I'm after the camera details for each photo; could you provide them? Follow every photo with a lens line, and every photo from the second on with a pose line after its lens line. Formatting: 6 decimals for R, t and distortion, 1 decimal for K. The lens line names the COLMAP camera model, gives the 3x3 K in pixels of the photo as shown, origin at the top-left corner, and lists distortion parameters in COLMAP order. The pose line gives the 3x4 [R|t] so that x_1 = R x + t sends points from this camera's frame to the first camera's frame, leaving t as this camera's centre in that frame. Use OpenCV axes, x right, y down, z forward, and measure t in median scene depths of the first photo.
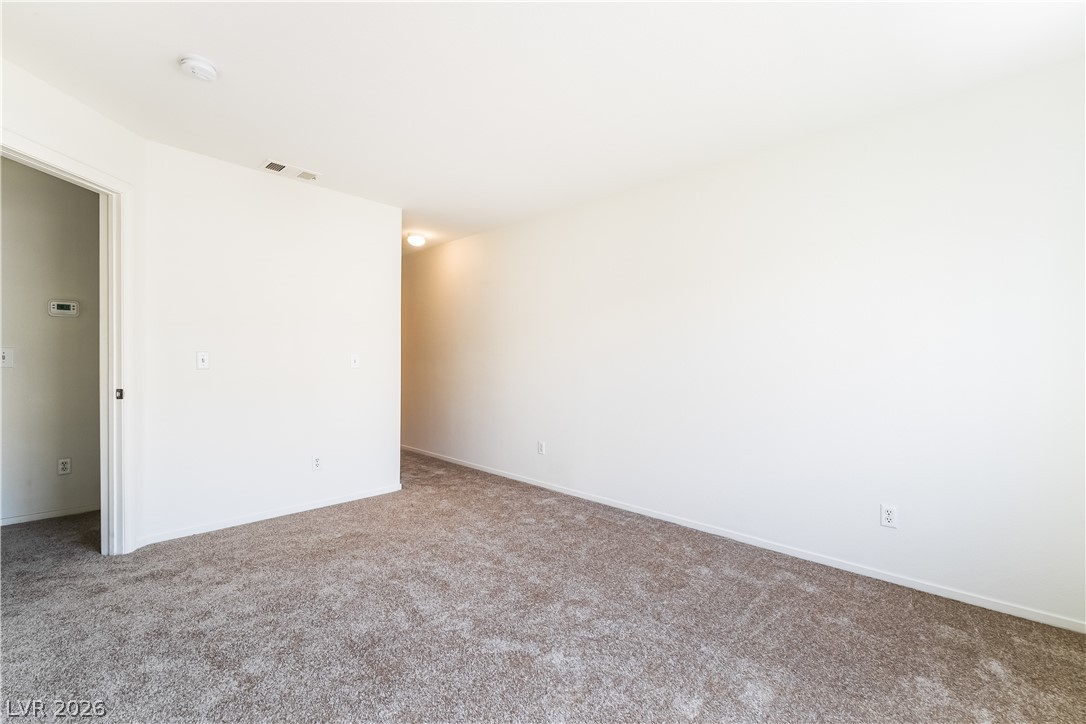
lens RADIAL K [[447.7, 0, 533.8], [0, 447.7, 364.4], [0, 0, 1]] dist [-0.000887, -0.000025]
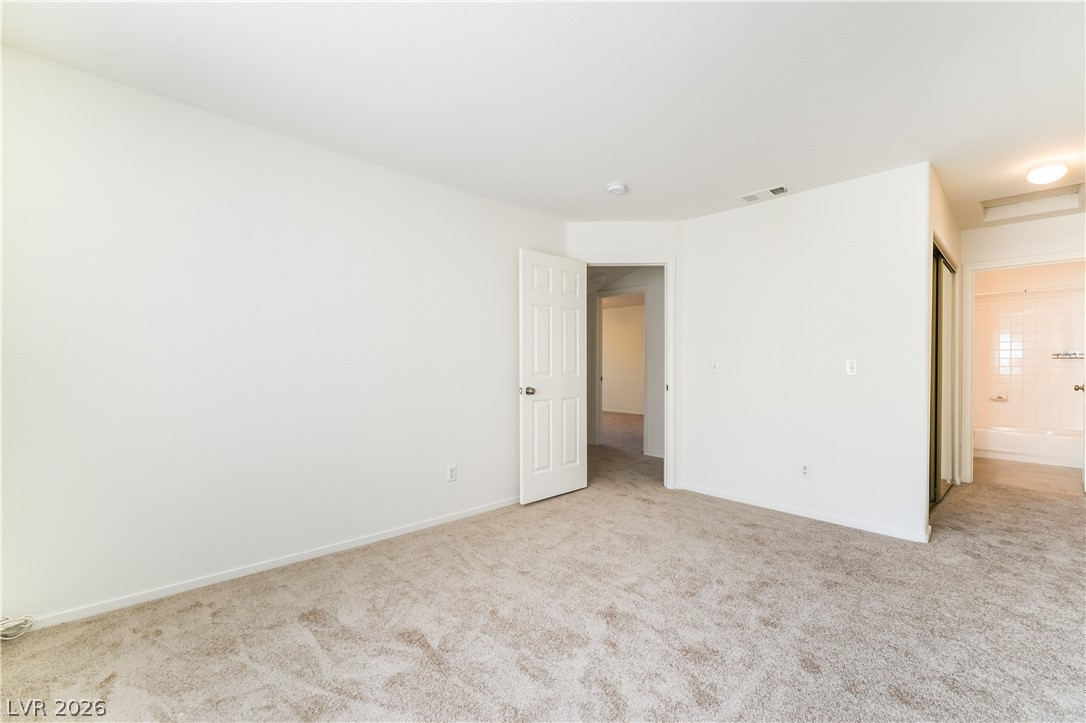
lens RADIAL K [[447.7, 0, 533.8], [0, 447.7, 363.9], [0, 0, 1]] dist [-0.000887, -0.000025]
pose [[-0.032271, -0.000327, -0.999479, 0.653281], [-0.006877, 0.999976, -0.000105, -0.013504], [0.999456, 0.006870, -0.032272, 0.545258]]
